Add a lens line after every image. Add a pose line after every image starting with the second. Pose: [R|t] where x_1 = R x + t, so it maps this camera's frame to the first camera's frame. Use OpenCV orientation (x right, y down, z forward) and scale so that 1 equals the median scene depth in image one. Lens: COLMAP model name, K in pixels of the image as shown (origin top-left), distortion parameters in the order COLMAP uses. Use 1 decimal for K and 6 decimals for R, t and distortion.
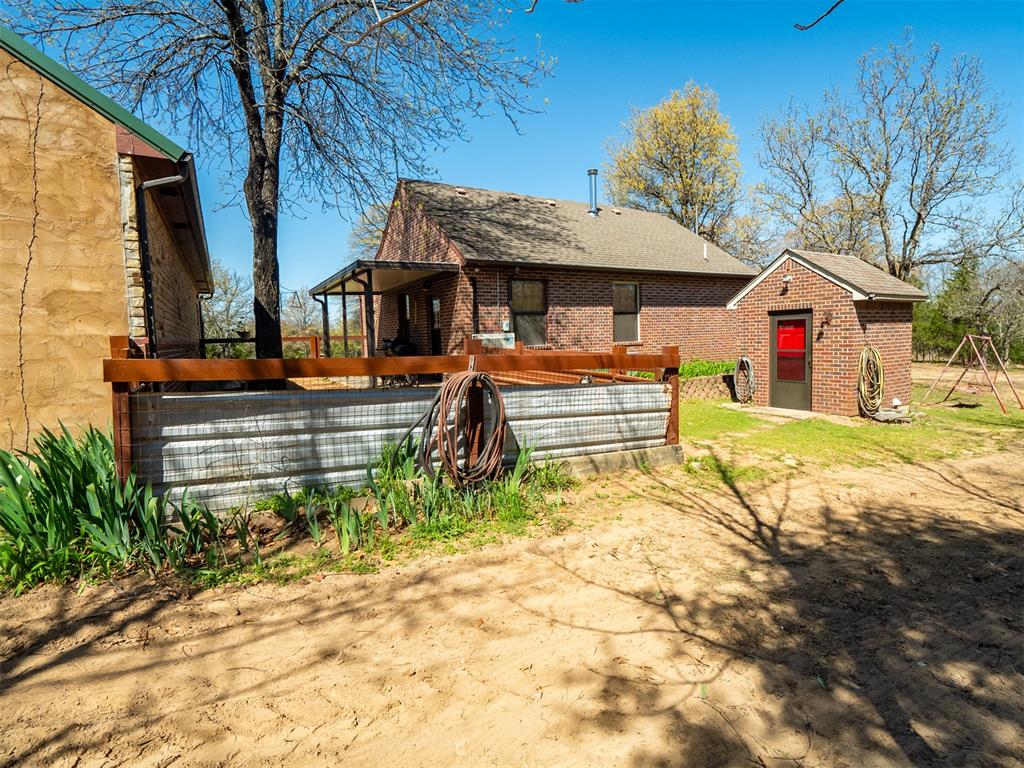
lens RADIAL K [[509.2, 0, 526.2], [0, 509.2, 373.7], [0, 0, 1]] dist [-0.012965, -0.001733]
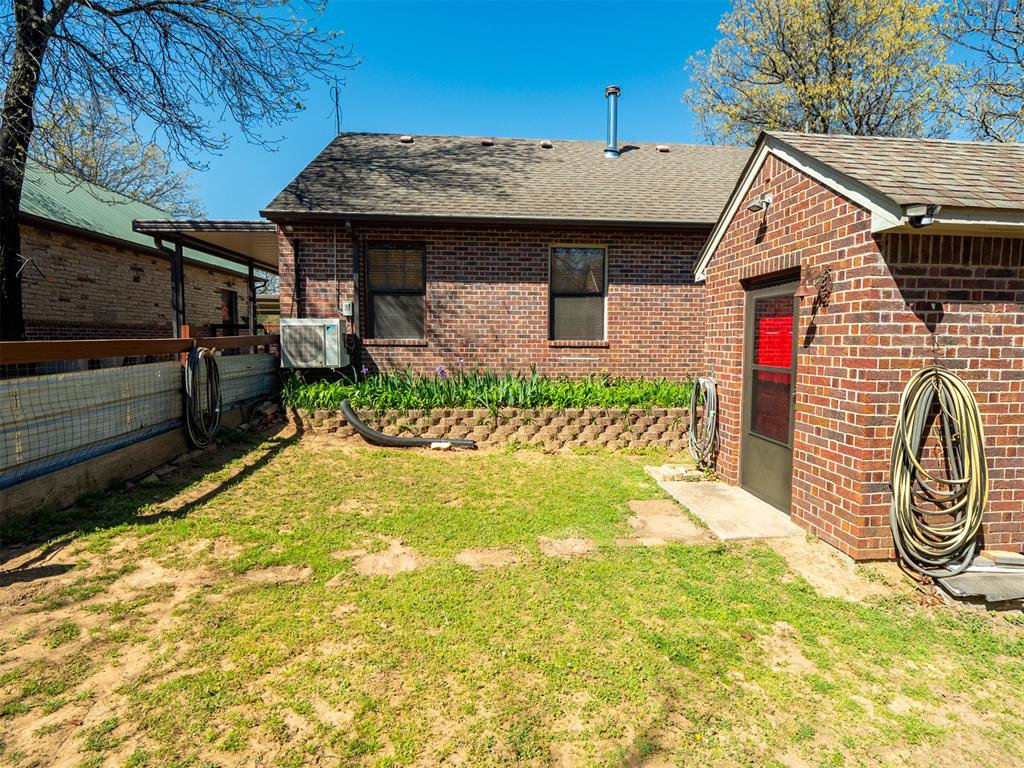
lens RADIAL K [[509.2, 0, 526.2], [0, 509.2, 373.7], [0, 0, 1]] dist [-0.012965, -0.001733]
pose [[0.892494, 0.065883, -0.446221, 0.504138], [-0.066717, 0.997676, 0.013860, -0.031949], [0.446097, 0.017401, 0.894815, 0.494919]]
